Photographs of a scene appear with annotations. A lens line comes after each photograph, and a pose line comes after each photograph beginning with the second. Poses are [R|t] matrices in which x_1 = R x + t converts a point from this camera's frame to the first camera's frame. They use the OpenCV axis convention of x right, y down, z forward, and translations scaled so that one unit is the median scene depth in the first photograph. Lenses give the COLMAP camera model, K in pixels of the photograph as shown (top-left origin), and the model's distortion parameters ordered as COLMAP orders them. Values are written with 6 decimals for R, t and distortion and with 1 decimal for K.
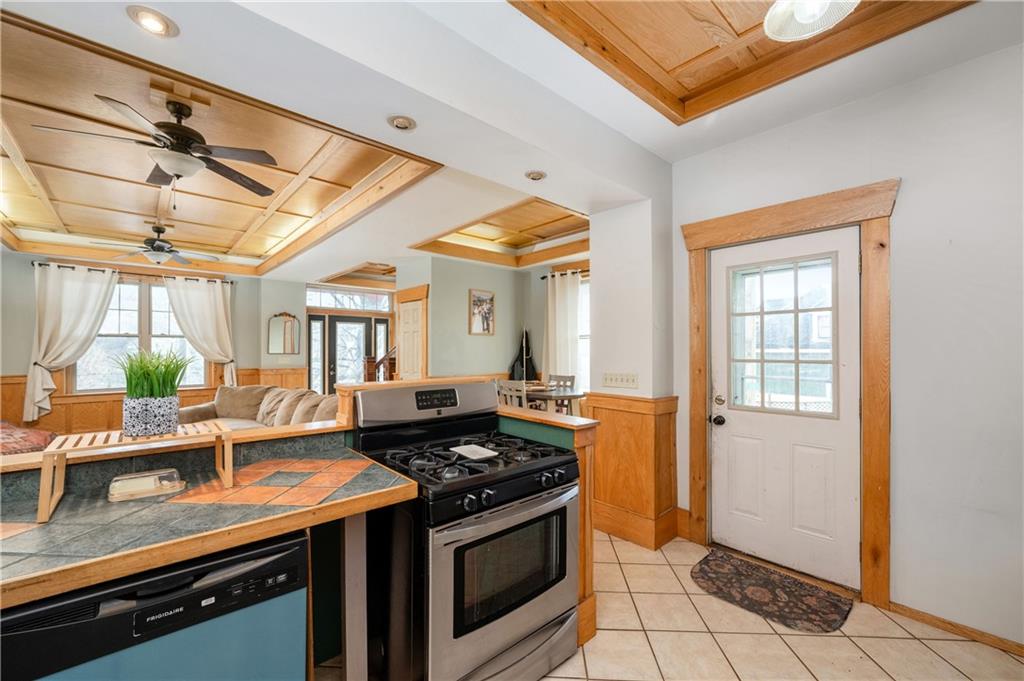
lens RADIAL K [[417.9, 0, 517.5], [0, 417.9, 346.2], [0, 0, 1]] dist [0.001198, 0.000464]
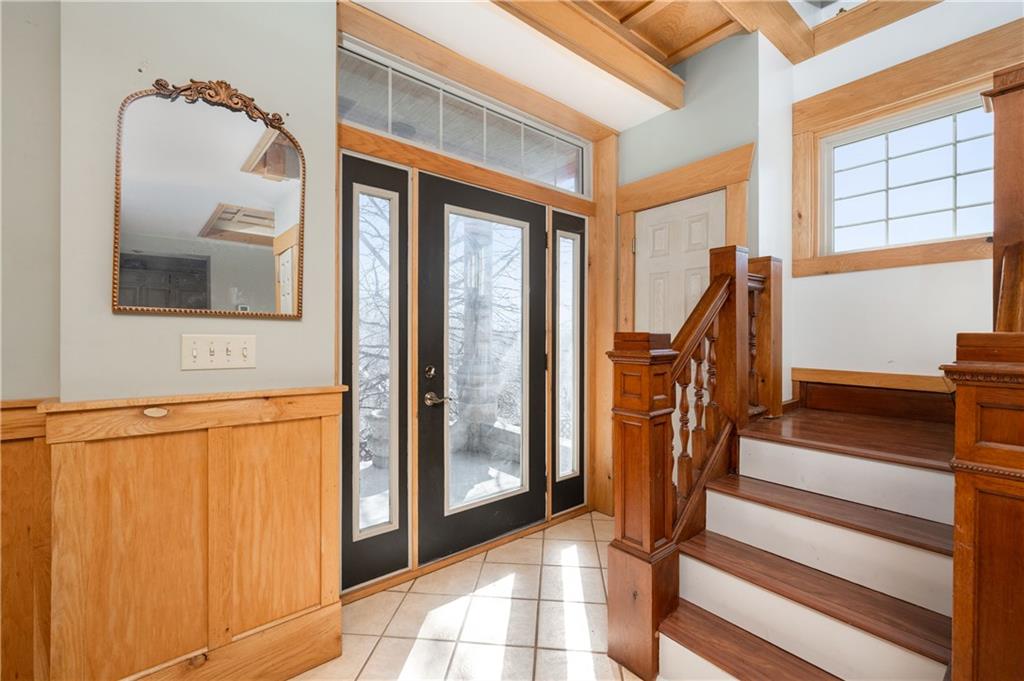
lens RADIAL K [[417.9, 0, 511.2], [0, 417.9, 335.1], [0, 0, 1]] dist [0.001198, 0.000464]
pose [[0.997759, -0.003152, -0.066829, -0.517404], [0.003114, 0.999995, -0.000676, 0.034564], [0.066831, 0.000467, 0.997764, 1.020722]]
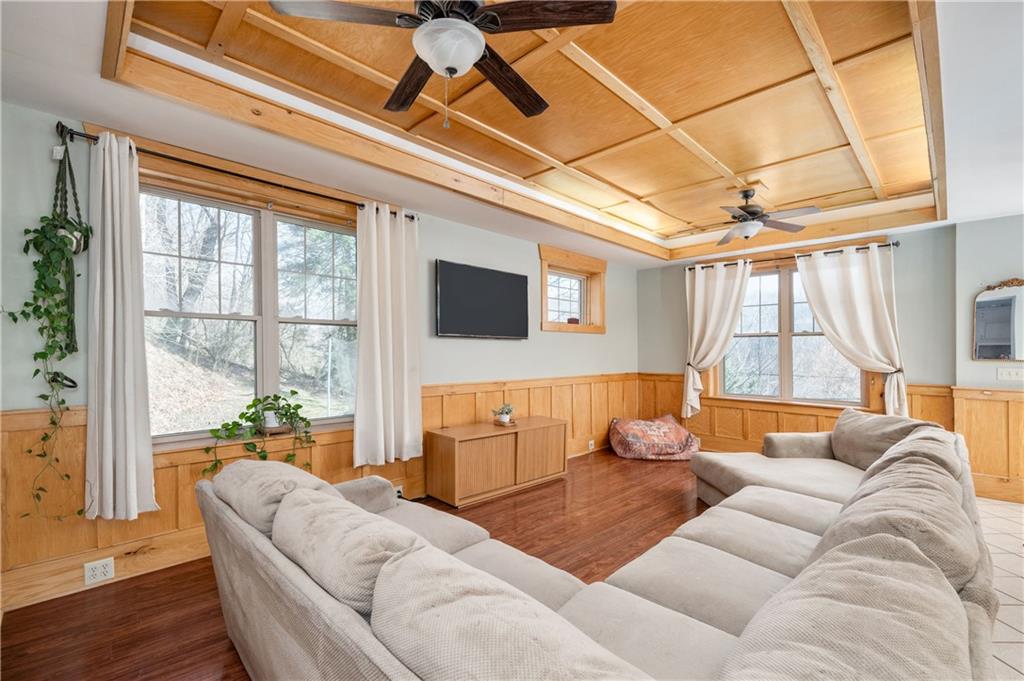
lens RADIAL K [[442.5, 0, 509.2], [0, 442.5, 347.6], [0, 0, 1]] dist [0.008391, 0.000307]
pose [[0.041662, -0.009013, -0.999091, -0.055620], [-0.001889, 0.999957, -0.009100, 0.010019], [0.999130, 0.002266, 0.041643, 0.458873]]
